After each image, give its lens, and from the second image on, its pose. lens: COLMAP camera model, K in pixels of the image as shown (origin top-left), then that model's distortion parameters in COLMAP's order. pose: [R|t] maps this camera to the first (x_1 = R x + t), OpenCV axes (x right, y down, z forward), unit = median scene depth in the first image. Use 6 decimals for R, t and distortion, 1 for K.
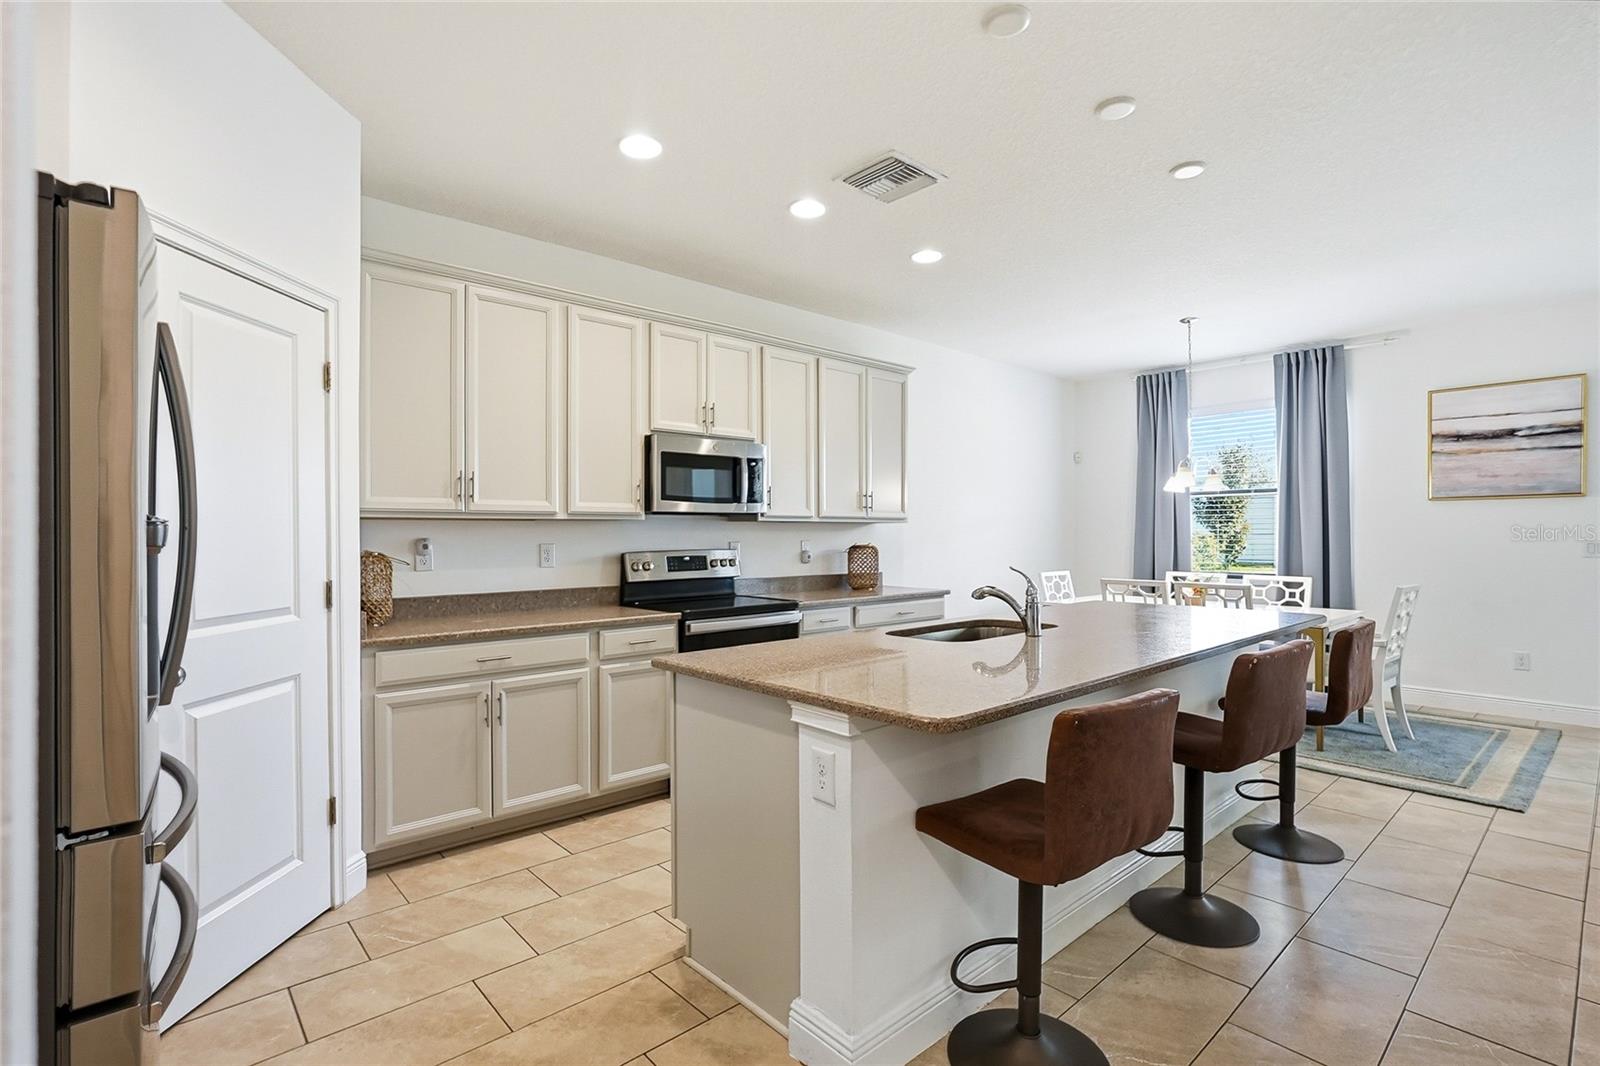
lens RADIAL K [[757.7, 0, 760.7], [0, 757.7, 522.5], [0, 0, 1]] dist [-0.004291, 0.002847]
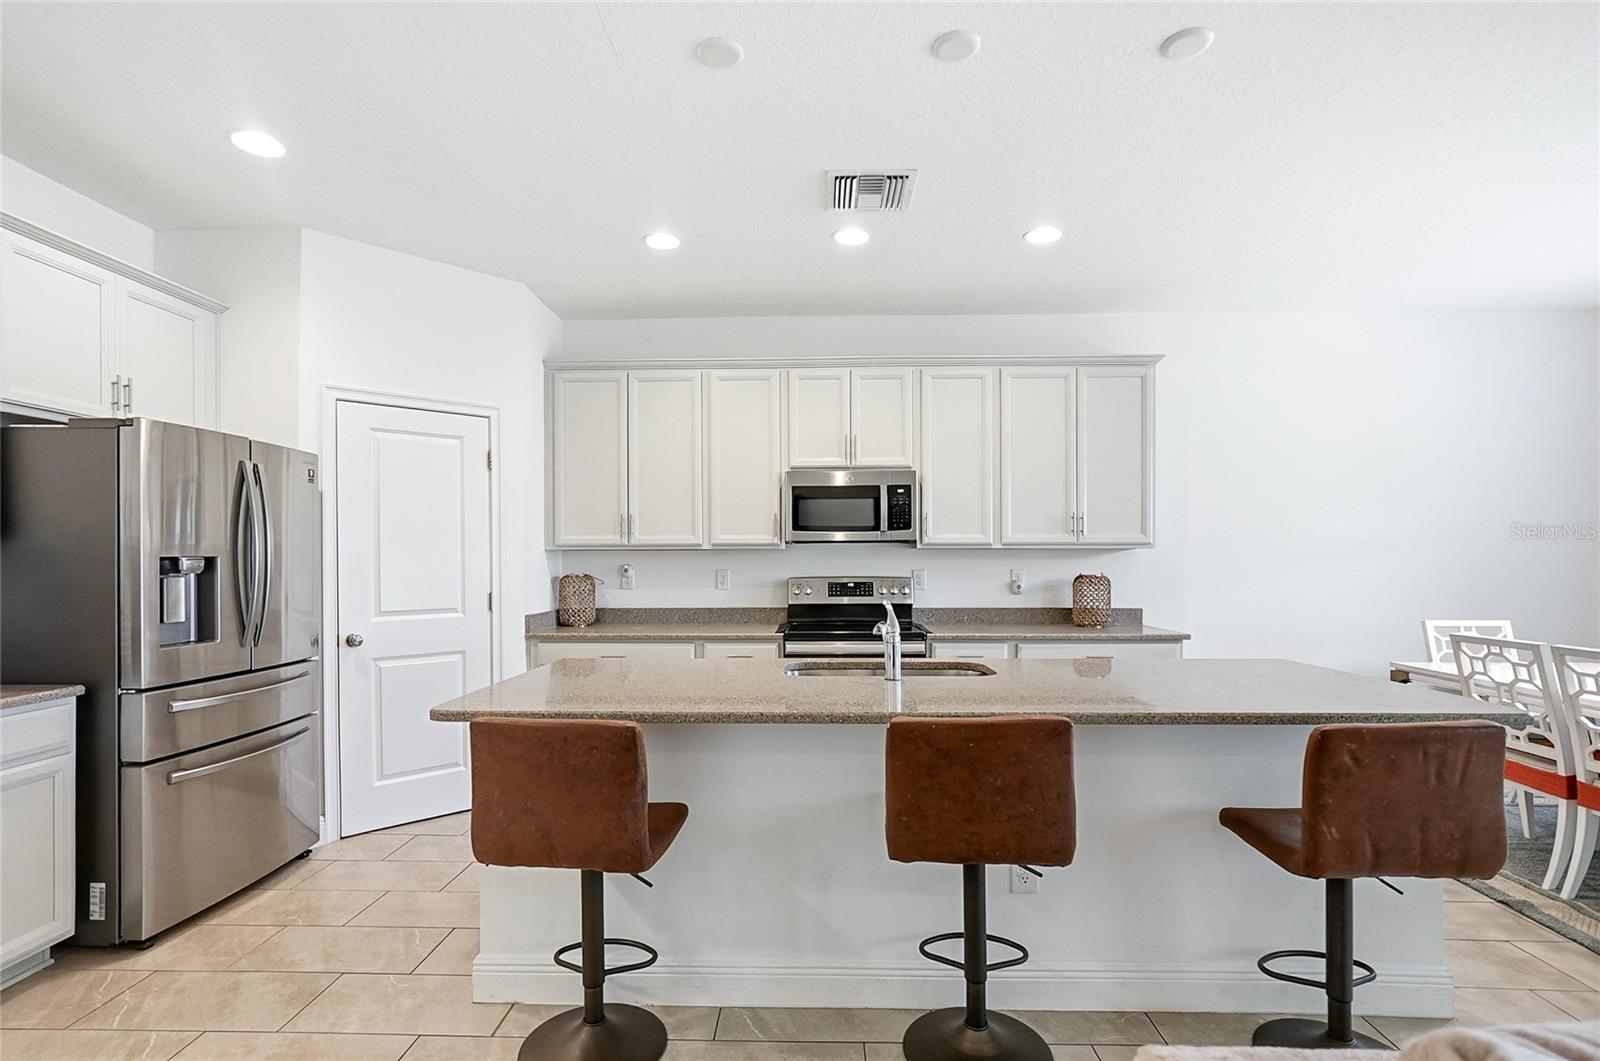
lens RADIAL K [[757.7, 0, 790.7], [0, 757.7, 556.7], [0, 0, 1]] dist [-0.004291, 0.002847]
pose [[0.732625, 0.000340, -0.680632, 0.589198], [0.010499, 0.999875, 0.011801, -0.004970], [0.680551, -0.015791, 0.732530, 0.182815]]
